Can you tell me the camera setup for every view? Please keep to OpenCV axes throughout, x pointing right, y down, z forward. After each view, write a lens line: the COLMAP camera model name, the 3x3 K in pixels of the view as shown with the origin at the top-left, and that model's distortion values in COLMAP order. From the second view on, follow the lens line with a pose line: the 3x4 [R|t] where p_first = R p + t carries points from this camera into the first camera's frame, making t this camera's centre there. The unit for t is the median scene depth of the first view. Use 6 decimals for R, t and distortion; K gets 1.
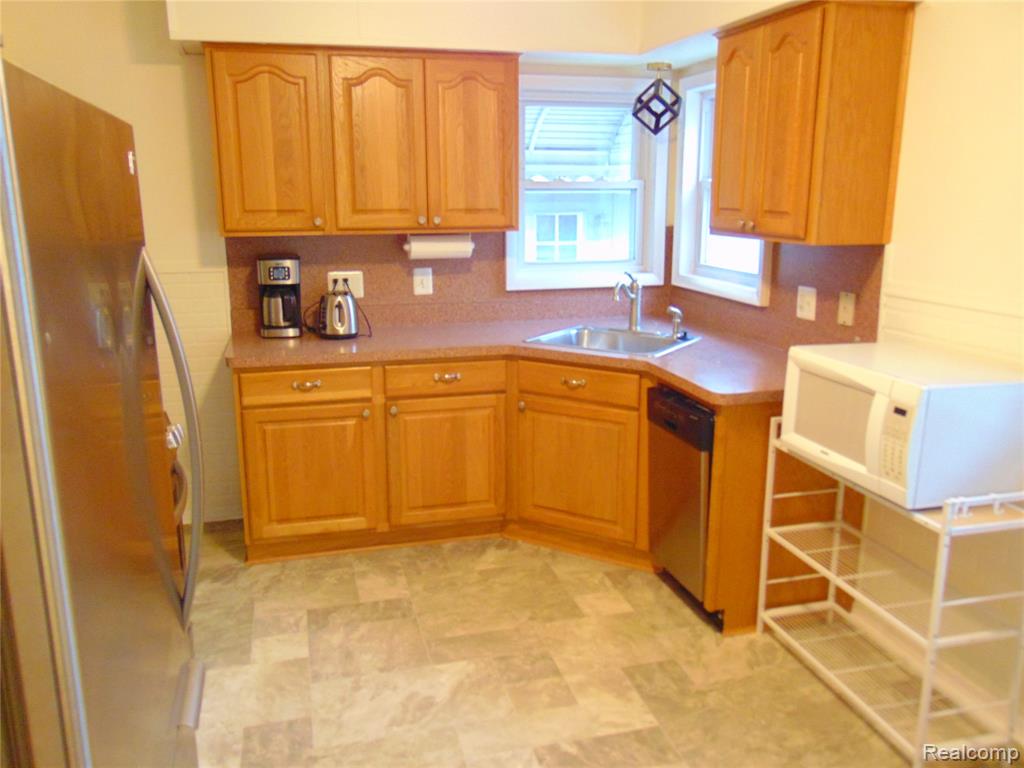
lens RADIAL K [[834.4, 0, 509.6], [0, 834.4, 382.7], [0, 0, 1]] dist [-0.025244, 0.059220]
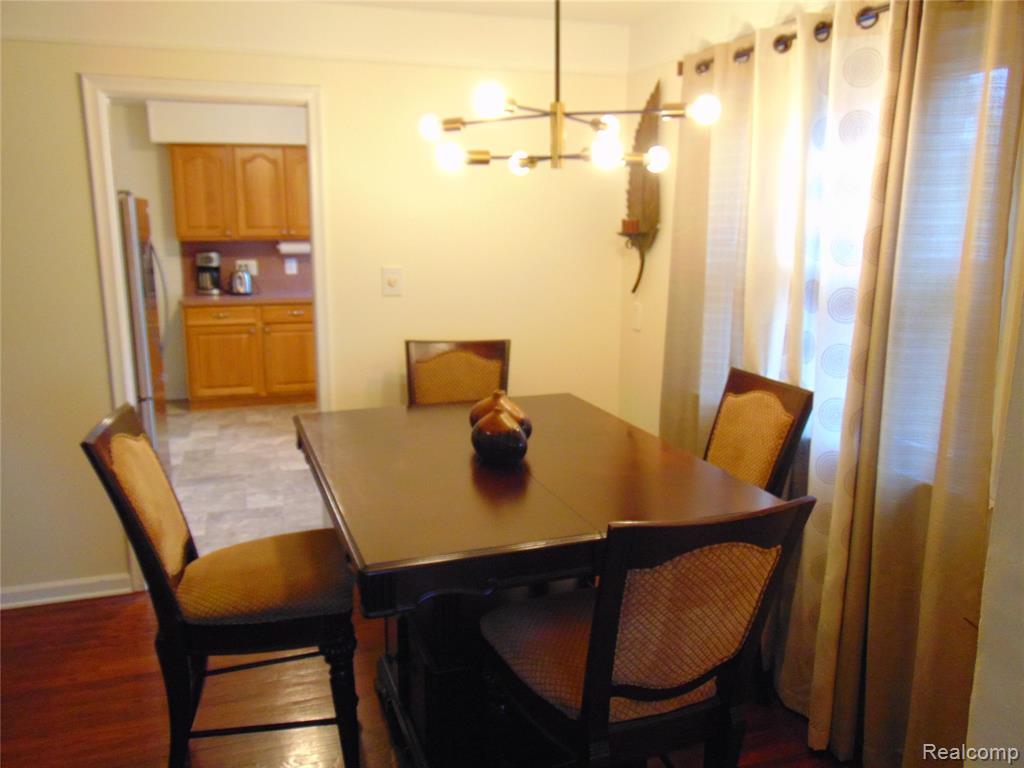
lens RADIAL K [[834.4, 0, 508.0], [0, 834.4, 381.1], [0, 0, 1]] dist [-0.025244, 0.059220]
pose [[0.999167, -0.003936, 0.040628, 0.330960], [0.004997, 0.999649, -0.026032, 0.199085], [-0.040512, 0.026213, 0.998835, -0.922576]]
